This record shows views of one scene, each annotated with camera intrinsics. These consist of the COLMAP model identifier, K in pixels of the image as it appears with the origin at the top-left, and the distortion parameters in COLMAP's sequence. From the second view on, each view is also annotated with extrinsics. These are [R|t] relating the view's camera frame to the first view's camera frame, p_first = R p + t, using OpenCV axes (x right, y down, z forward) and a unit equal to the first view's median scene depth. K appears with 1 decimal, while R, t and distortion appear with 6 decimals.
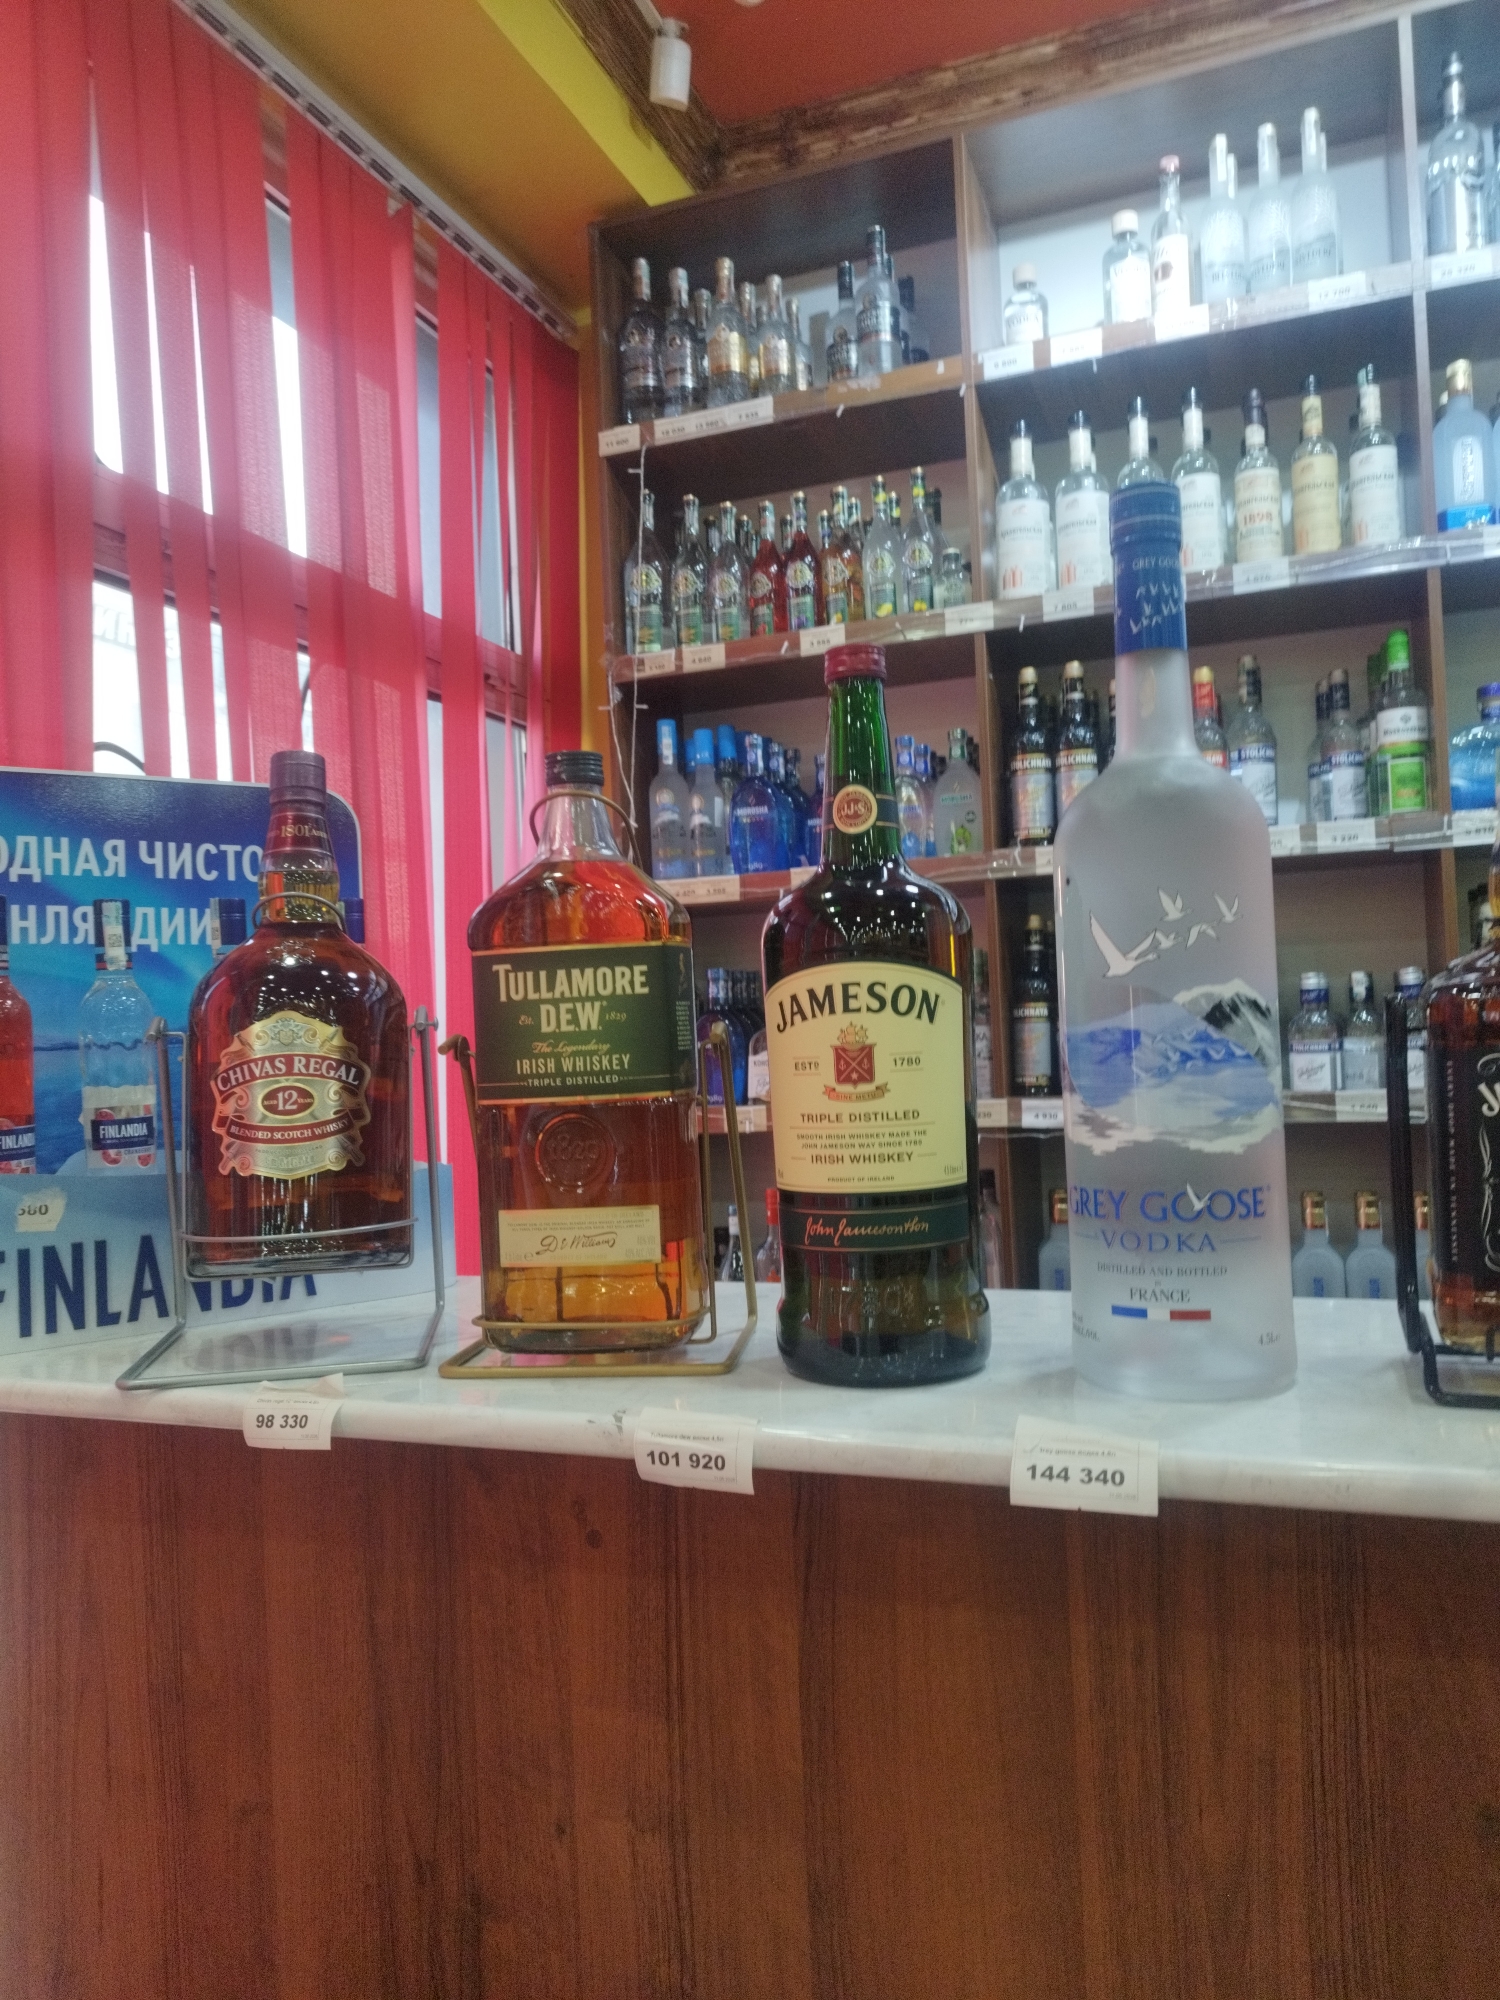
lens RADIAL K [[1411.7, 0, 751.3], [0, 1411.7, 1000.3], [0, 0, 1]] dist [0.003278, -0.006730]
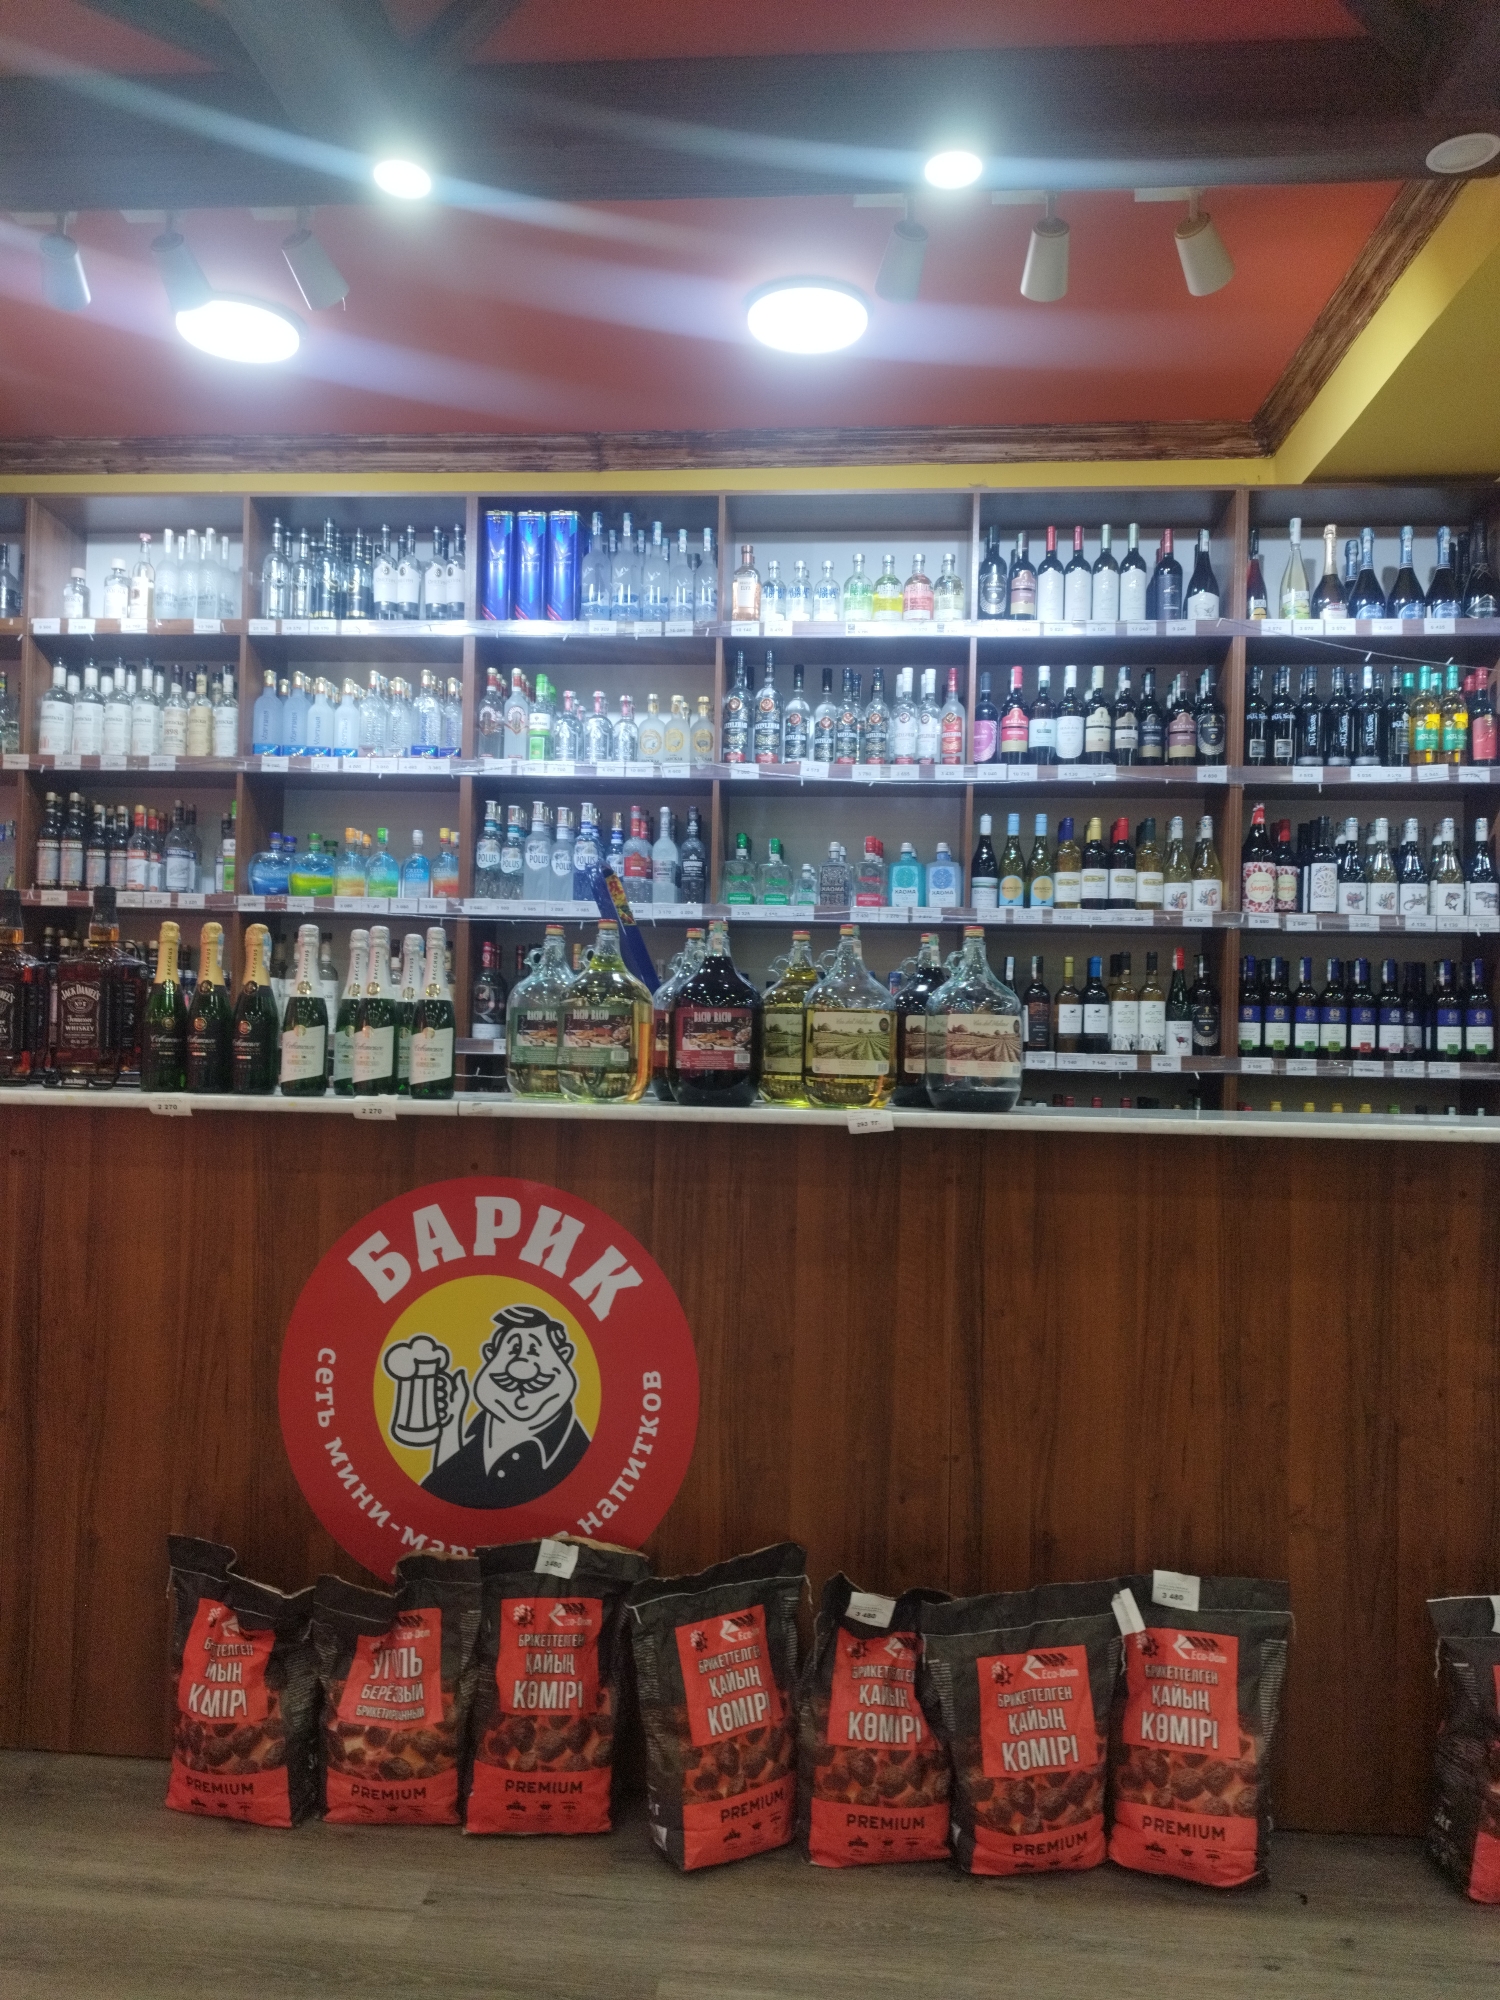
lens RADIAL K [[1411.7, 0, 749.2], [0, 1411.7, 1001.6], [0, 0, 1]] dist [0.003278, -0.006730]
pose [[0.955127, 0.072861, 0.287096, 0.559422], [-0.071117, 0.997331, -0.016513, 0.000697], [-0.287533, -0.004646, 0.957760, -1.021340]]
